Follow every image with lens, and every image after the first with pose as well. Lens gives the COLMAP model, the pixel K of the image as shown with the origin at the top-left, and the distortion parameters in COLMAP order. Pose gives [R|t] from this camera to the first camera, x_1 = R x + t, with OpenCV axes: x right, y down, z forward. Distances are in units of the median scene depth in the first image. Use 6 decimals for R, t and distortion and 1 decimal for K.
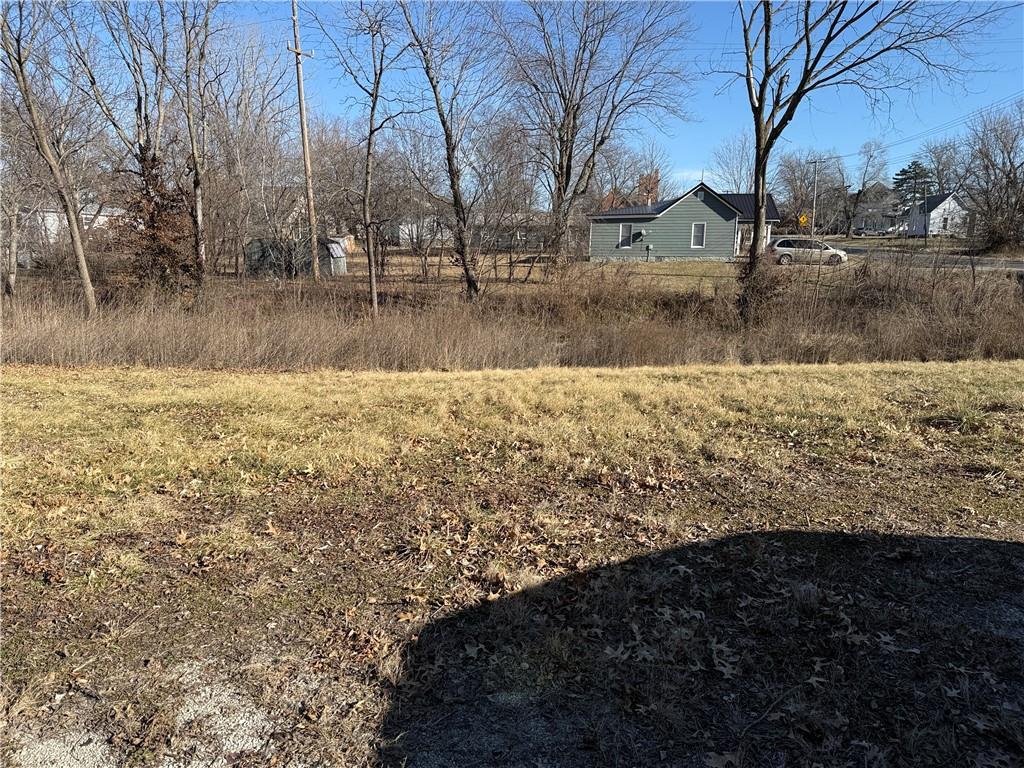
lens RADIAL K [[715.3, 0, 512.7], [0, 715.3, 383.8], [0, 0, 1]] dist [-0.003039, -0.000775]
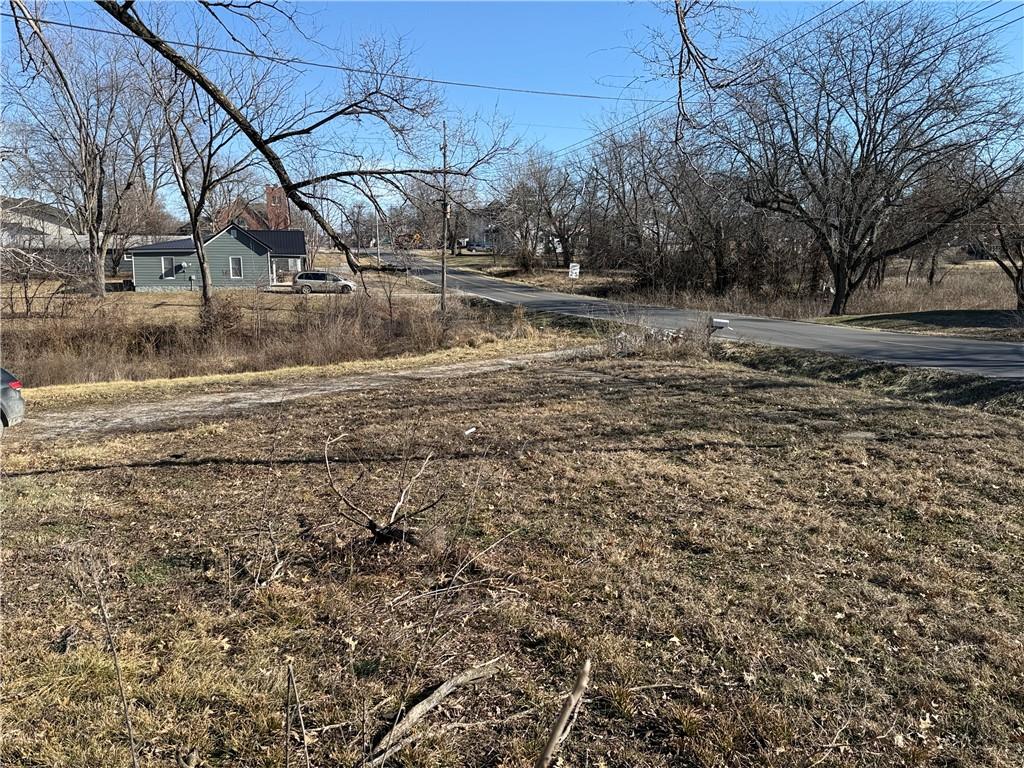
lens RADIAL K [[813.0, 0, 511.3], [0, 813.0, 385.0], [0, 0, 1]] dist [-0.000233, -0.000566]
pose [[0.933197, -0.054003, 0.355286, 0.198332], [0.058544, 0.998283, -0.002034, 0.006751], [-0.354566, 0.022698, 0.934756, -0.355601]]
